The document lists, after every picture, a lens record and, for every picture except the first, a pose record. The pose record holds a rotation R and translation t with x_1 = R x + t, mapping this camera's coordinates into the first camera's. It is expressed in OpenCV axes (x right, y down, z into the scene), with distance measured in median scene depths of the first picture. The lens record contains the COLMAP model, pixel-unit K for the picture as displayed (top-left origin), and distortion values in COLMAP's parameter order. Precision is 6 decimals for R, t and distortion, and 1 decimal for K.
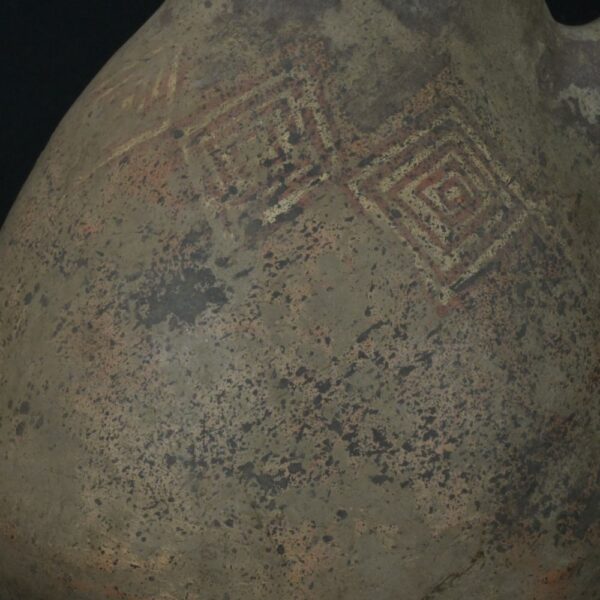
lens RADIAL K [[1929.8, 0, 300.1], [0, 1929.8, 300.0], [0, 0, 1]] dist [0.015204, 0.000000]
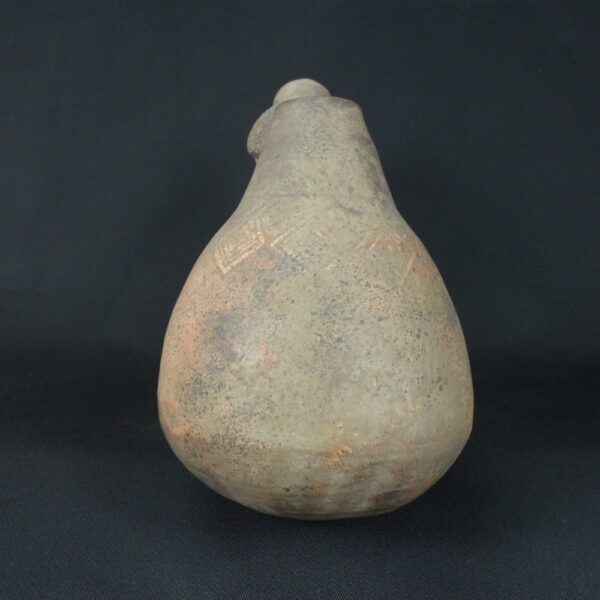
lens RADIAL K [[721.3, 0, 301.0], [0, 721.3, 301.4], [0, 0, 1]] dist [-0.010904, 0.000000]
pose [[0.029560, -0.161024, 0.986508, -1.017326], [0.180662, 0.971546, 0.153168, -0.203499], [-0.983101, 0.173697, 0.057810, 1.131877]]
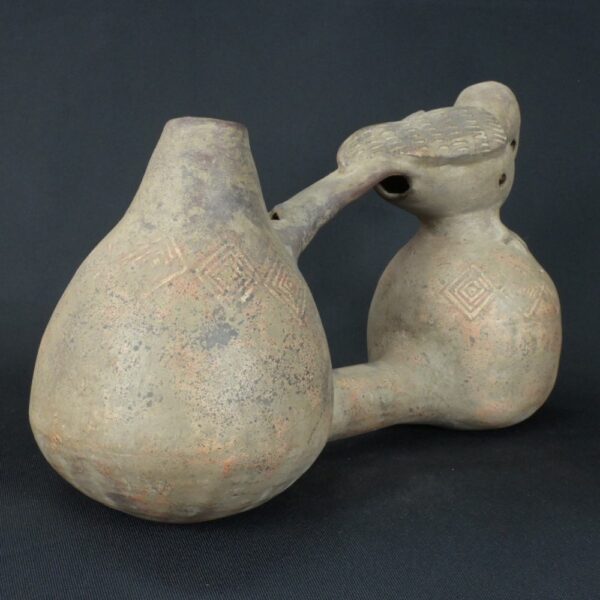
lens RADIAL K [[721.3, 0, 300.4], [0, 721.3, 296.9], [0, 0, 1]] dist [-0.010904, 0.000000]
pose [[0.743864, -0.100146, 0.660785, -0.583466], [0.140264, 0.990083, -0.007845, -0.028574], [-0.653447, 0.098520, 0.750534, 0.233240]]
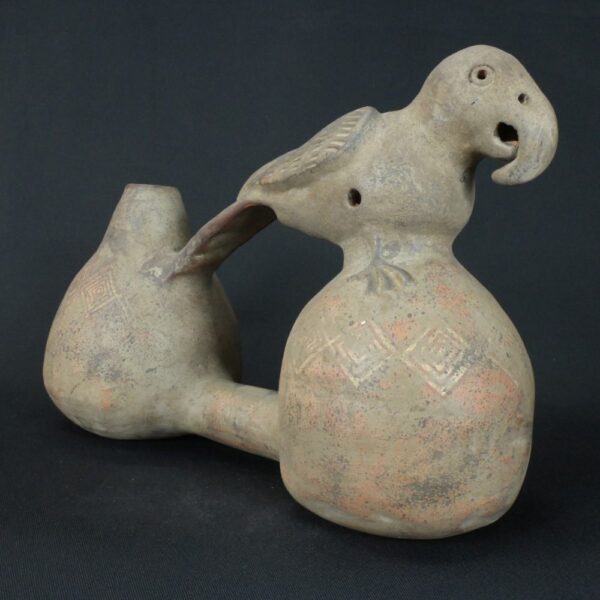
lens RADIAL K [[721.3, 0, 301.7], [0, 721.3, 297.2], [0, 0, 1]] dist [-0.010904, 0.000000]
pose [[0.720616, 0.020431, -0.693033, 1.444072], [-0.111830, 0.989903, -0.087098, 0.041380], [0.684256, 0.140266, 0.715625, 0.209520]]
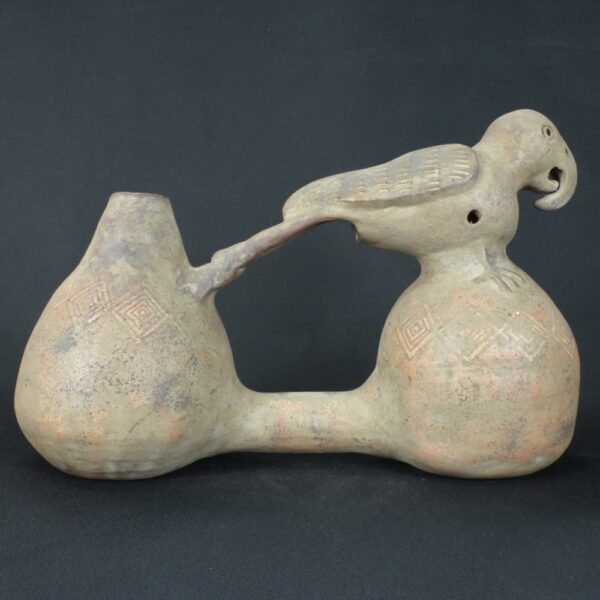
lens RADIAL K [[721.3, 0, 300.6], [0, 721.3, 296.6], [0, 0, 1]] dist [-0.010904, 0.000000]
pose [[0.998859, -0.047749, -0.001246, 0.377753], [0.047168, 0.990142, -0.131887, 0.106209], [0.007531, 0.131678, 0.991264, -0.334035]]
